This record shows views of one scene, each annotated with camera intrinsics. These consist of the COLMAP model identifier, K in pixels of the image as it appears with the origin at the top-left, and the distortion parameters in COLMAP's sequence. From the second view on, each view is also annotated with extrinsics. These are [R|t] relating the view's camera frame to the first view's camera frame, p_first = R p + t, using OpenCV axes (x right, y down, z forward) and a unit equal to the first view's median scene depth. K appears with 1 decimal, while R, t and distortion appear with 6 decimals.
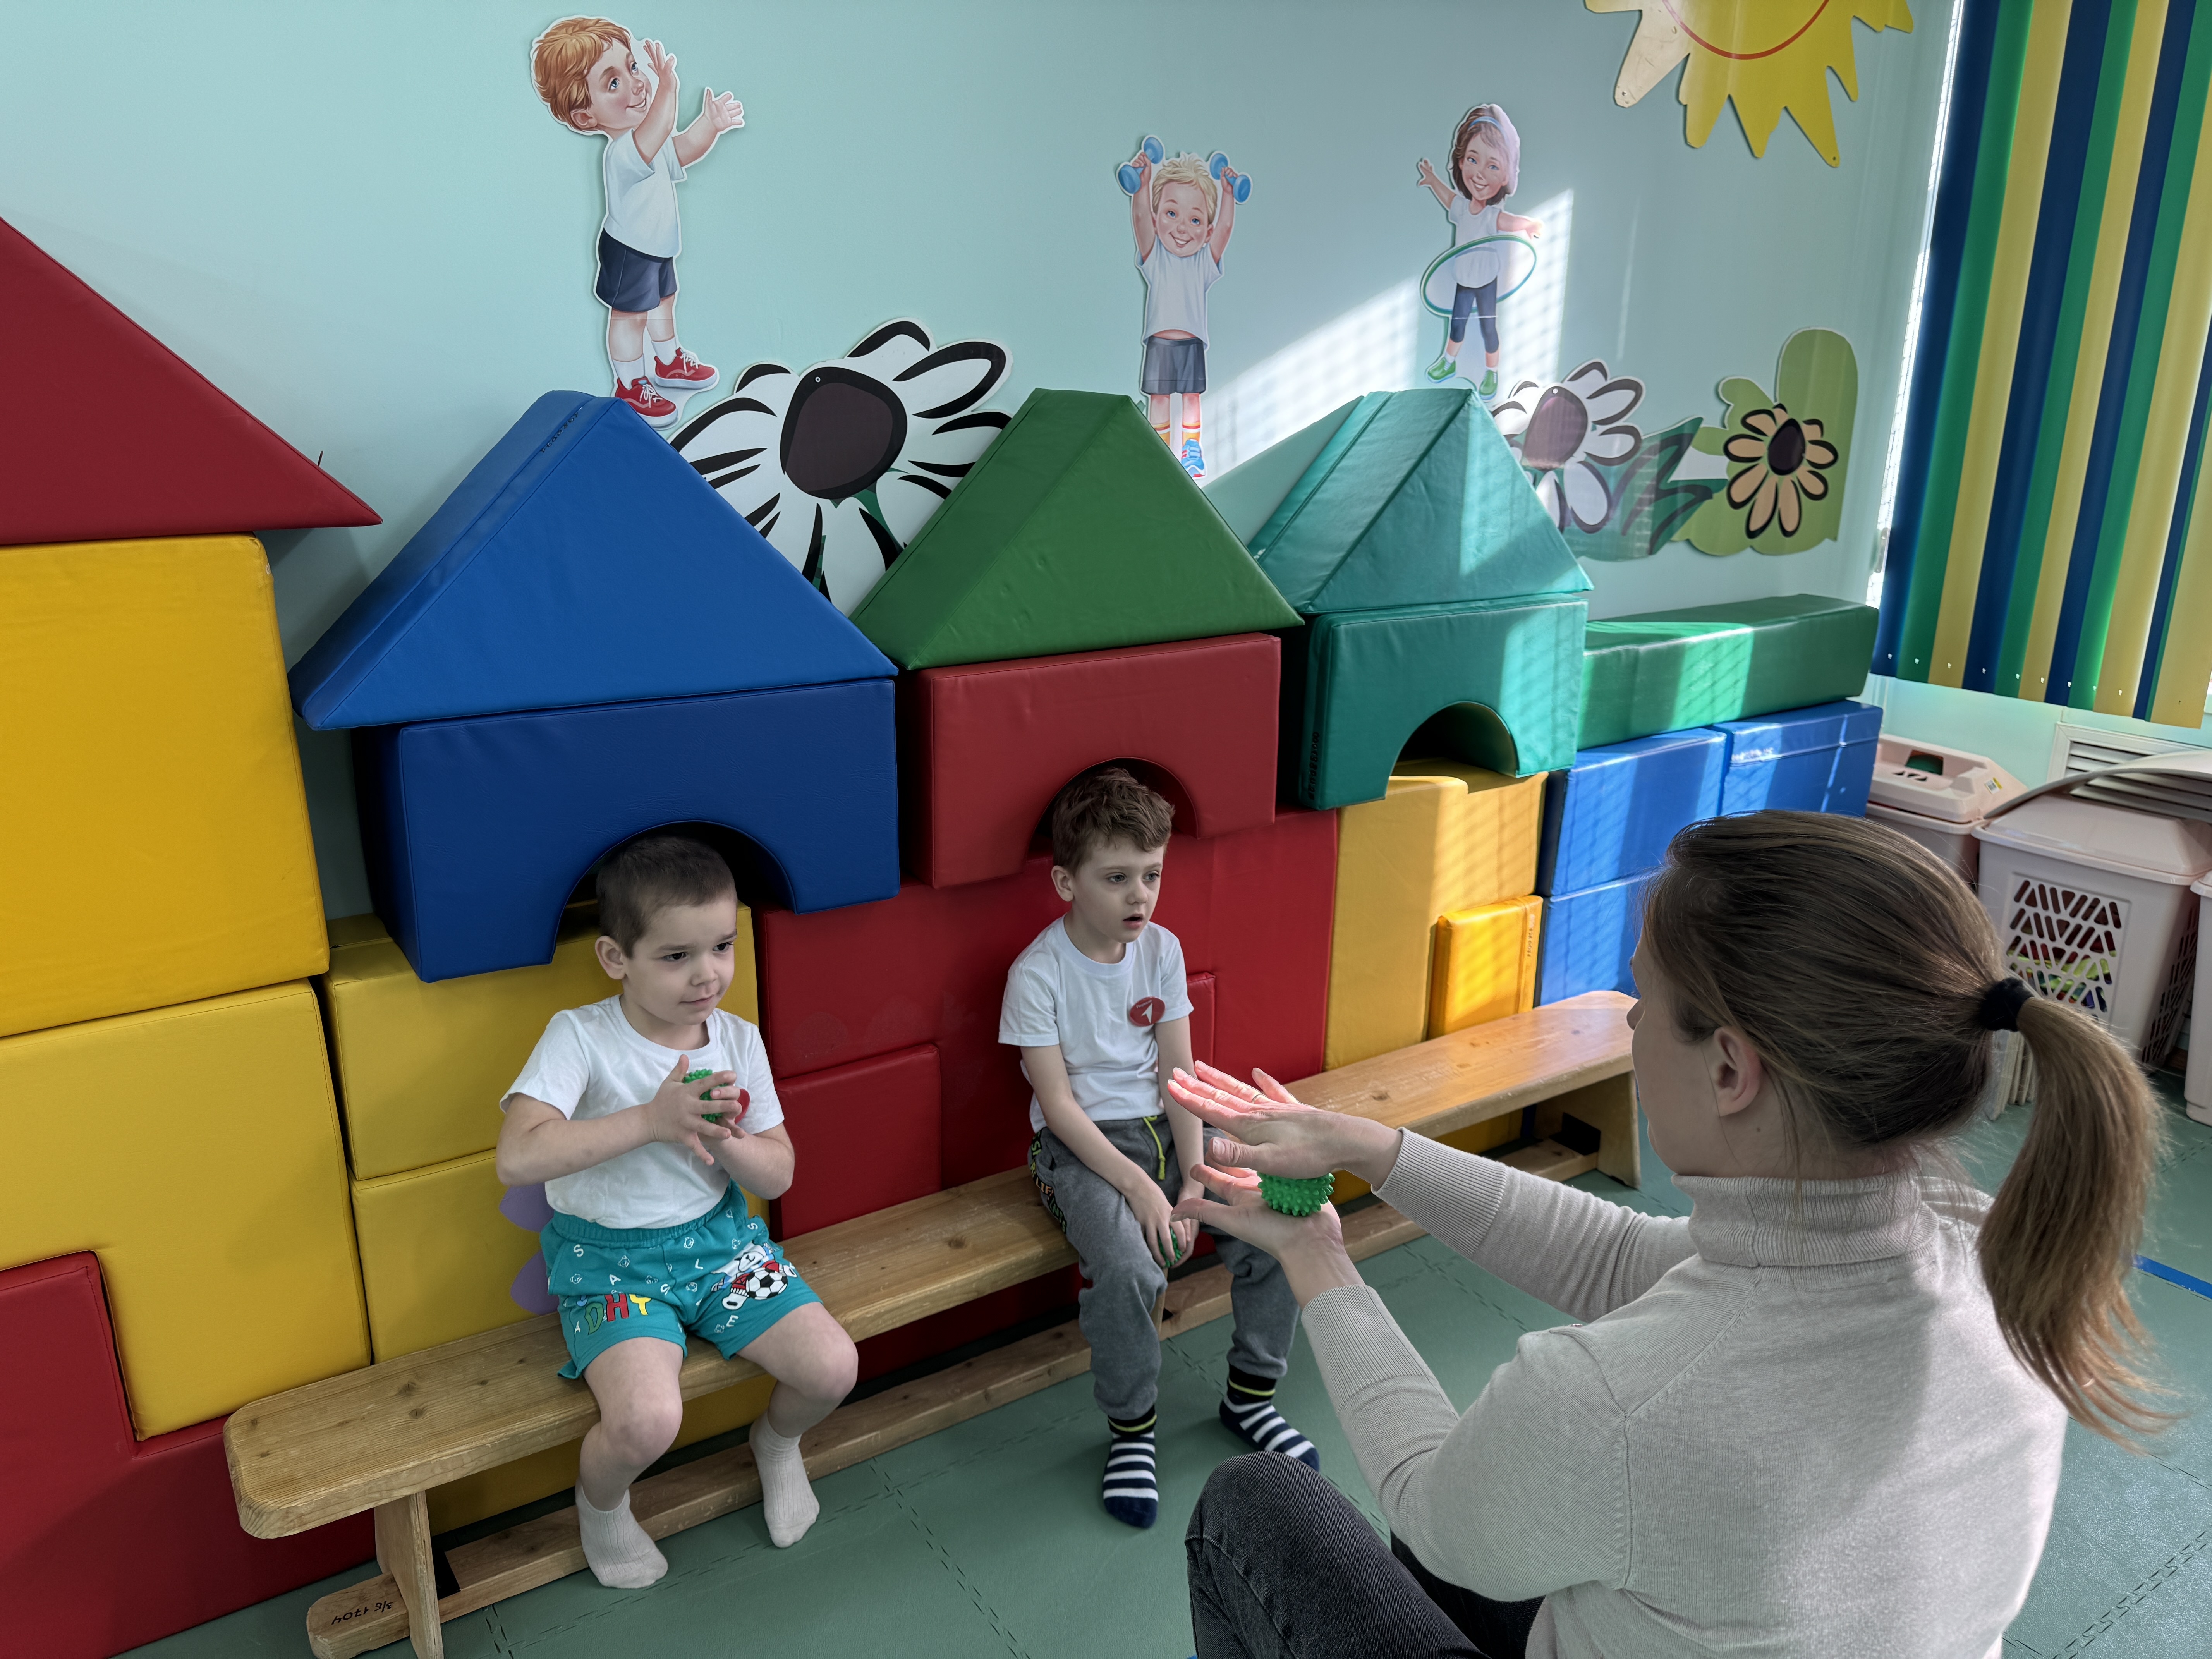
lens RADIAL K [[1600.9, 0, 1069.6], [0, 1600.9, 834.3], [0, 0, 1]] dist [0.011801, 0.004684]
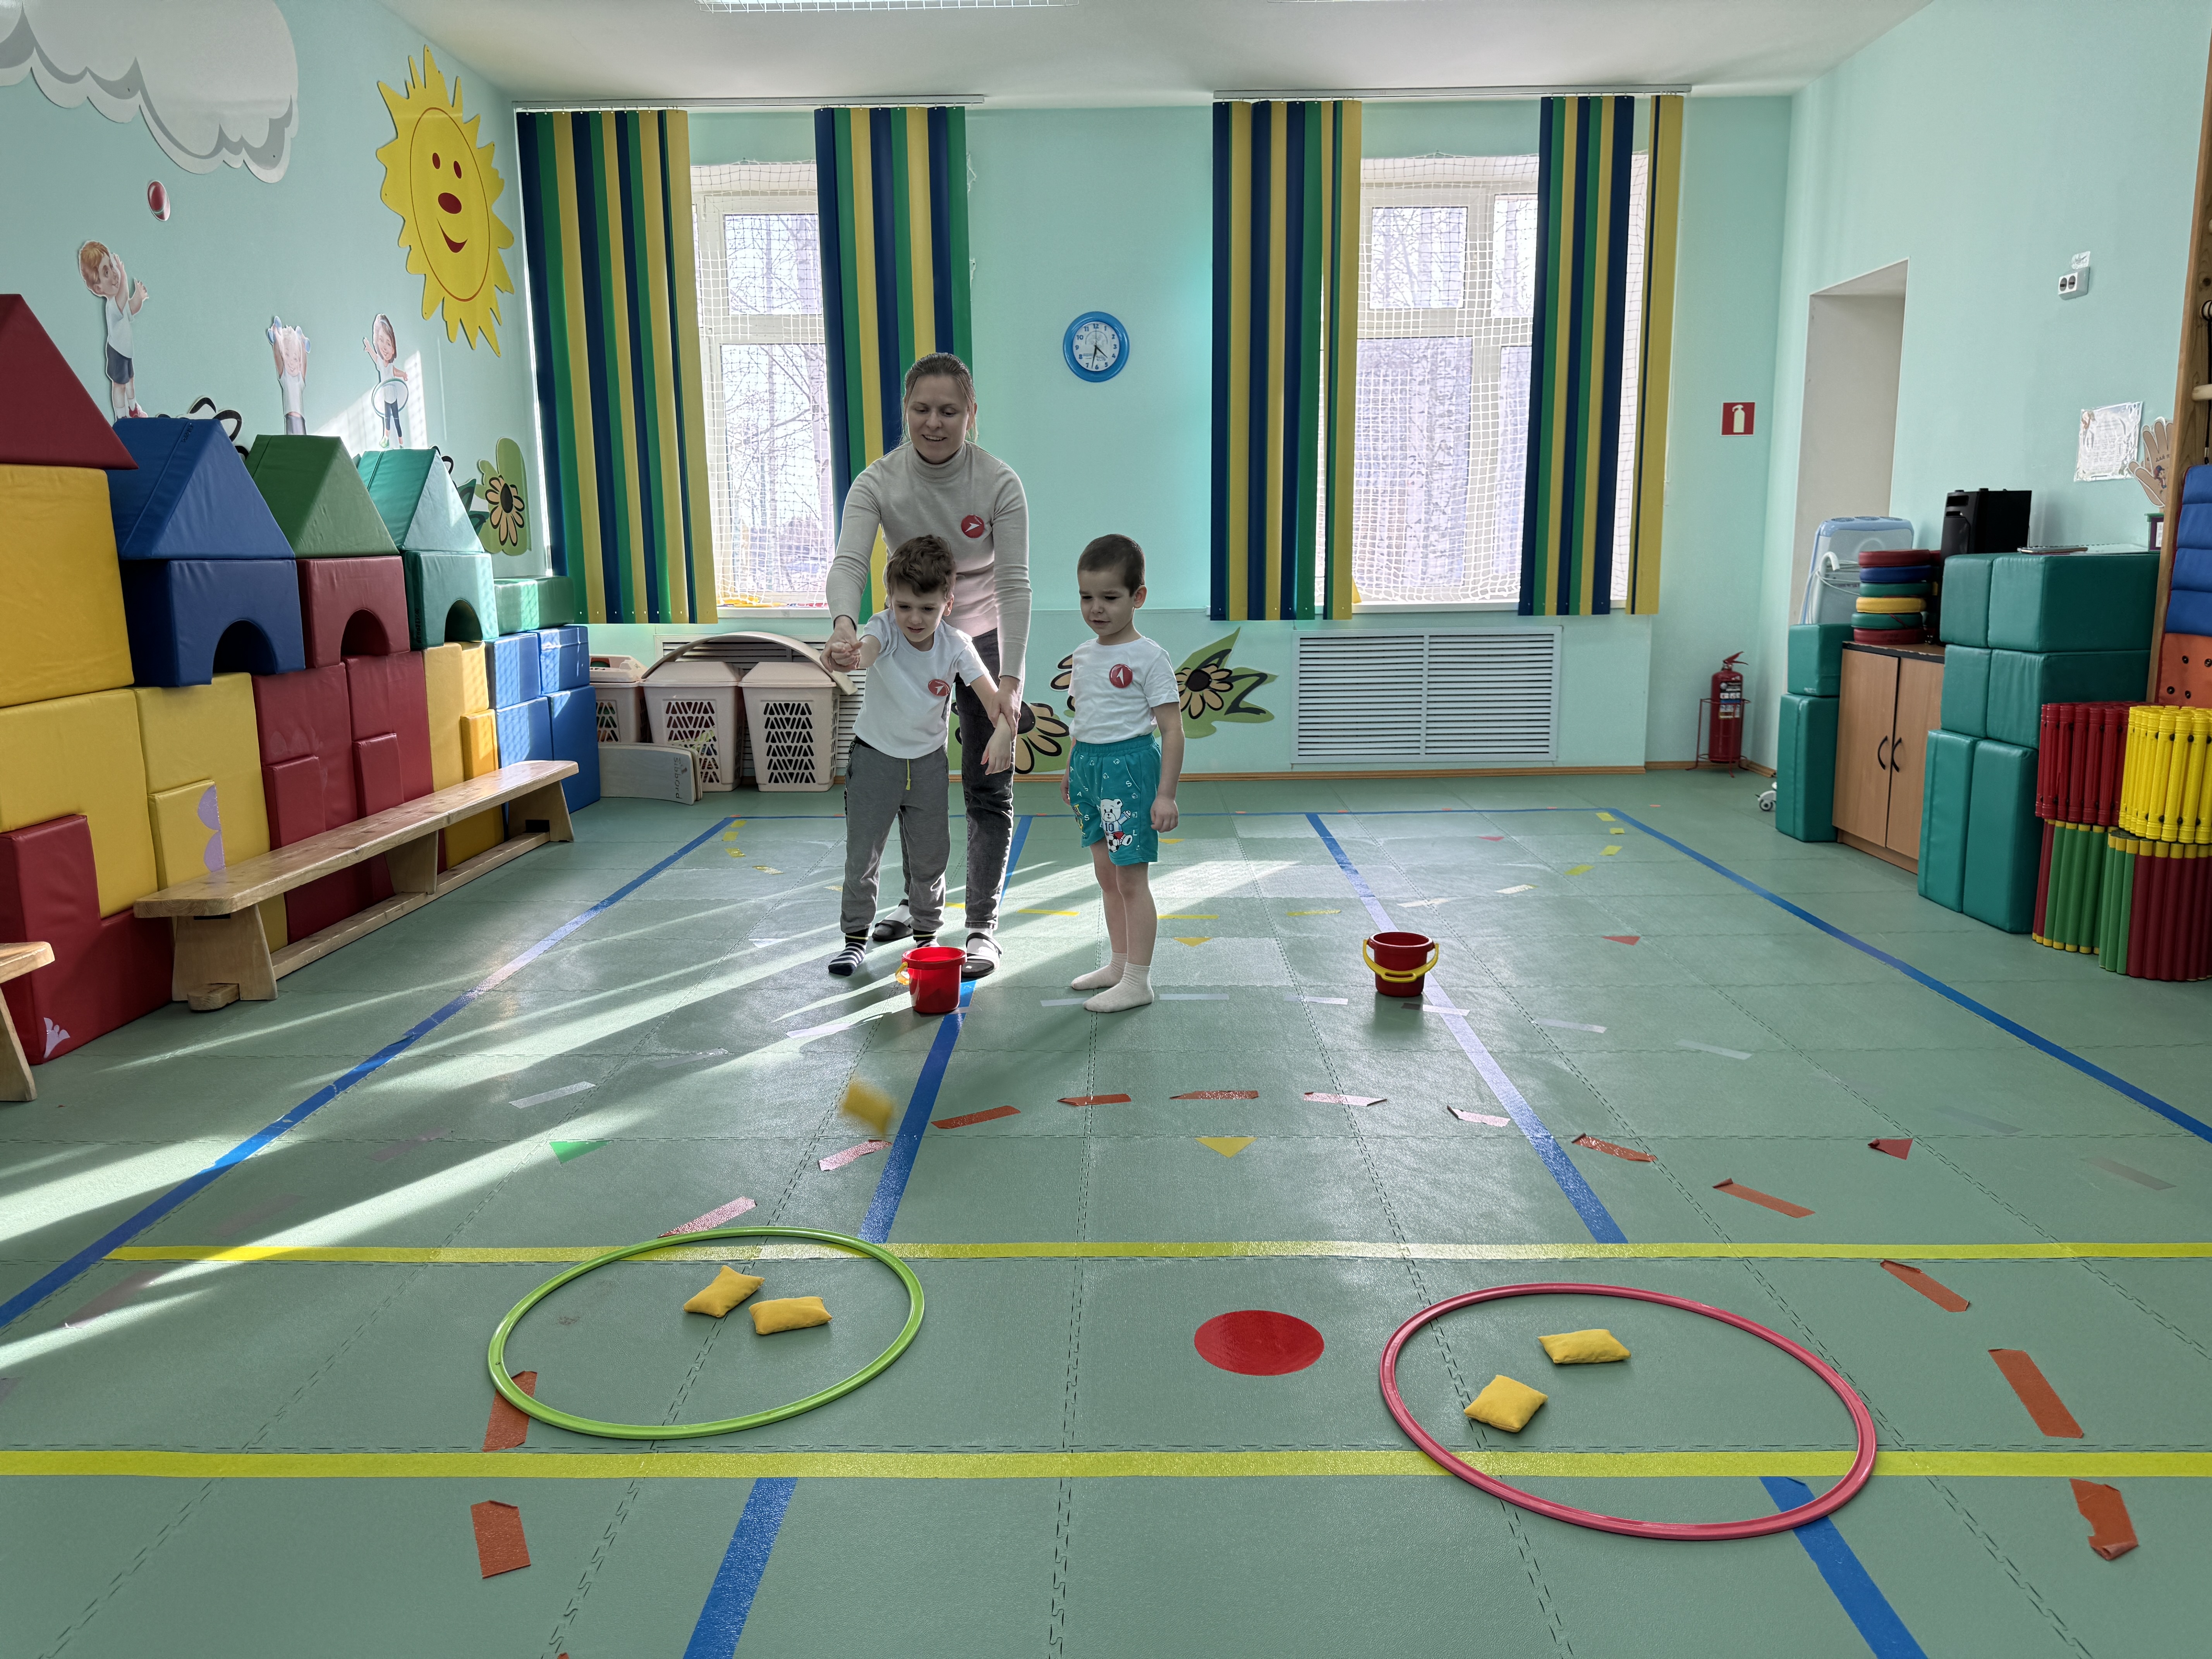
lens RADIAL K [[1588.7, 0, 1106.4], [0, 1588.7, 821.9], [0, 0, 1]] dist [0.109810, -0.147650]
pose [[0.560954, -0.153572, 0.813478, -0.949735], [0.242467, 0.970029, 0.015927, 0.337619], [-0.791543, 0.188307, 0.581378, -0.745249]]
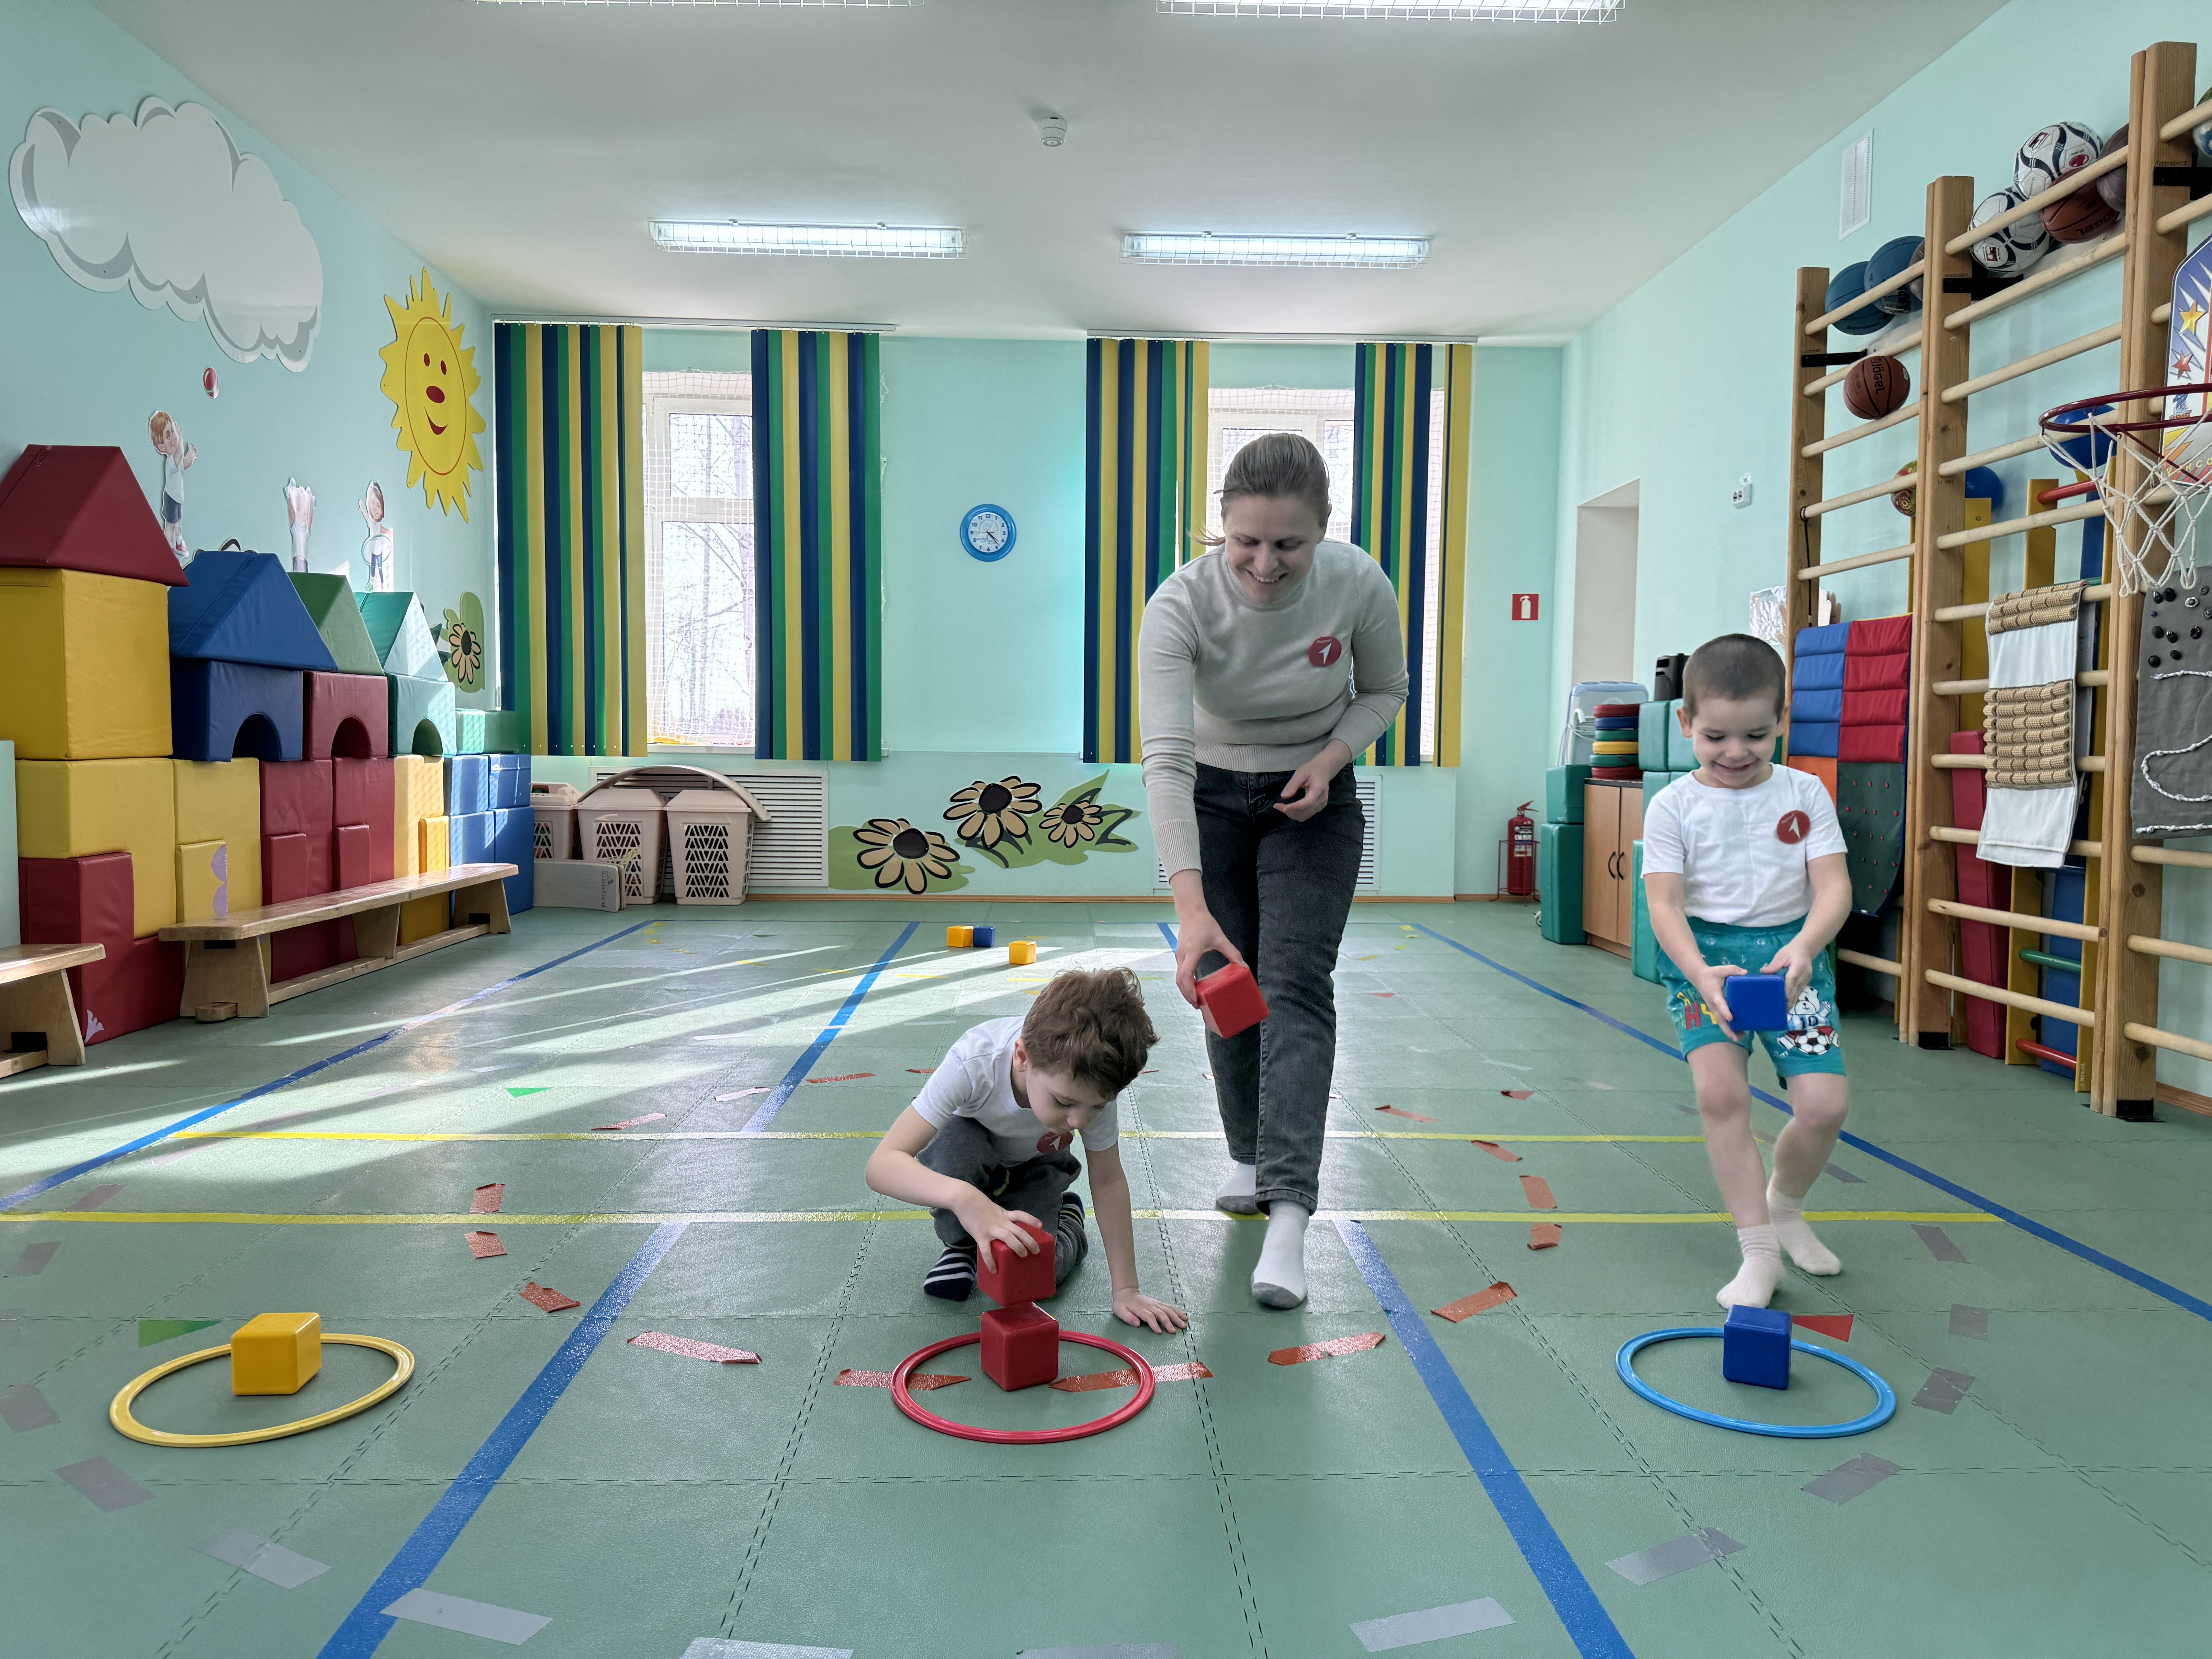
lens RADIAL K [[1570.6, 0, 1106.0], [0, 1570.6, 829.5], [0, 0, 1]] dist [0.205117, -0.355872]
pose [[0.522086, -0.046323, 0.851634, -1.206051], [0.228964, 0.969483, -0.087631, 0.490187], [-0.821585, 0.240744, 0.516760, -0.973051]]
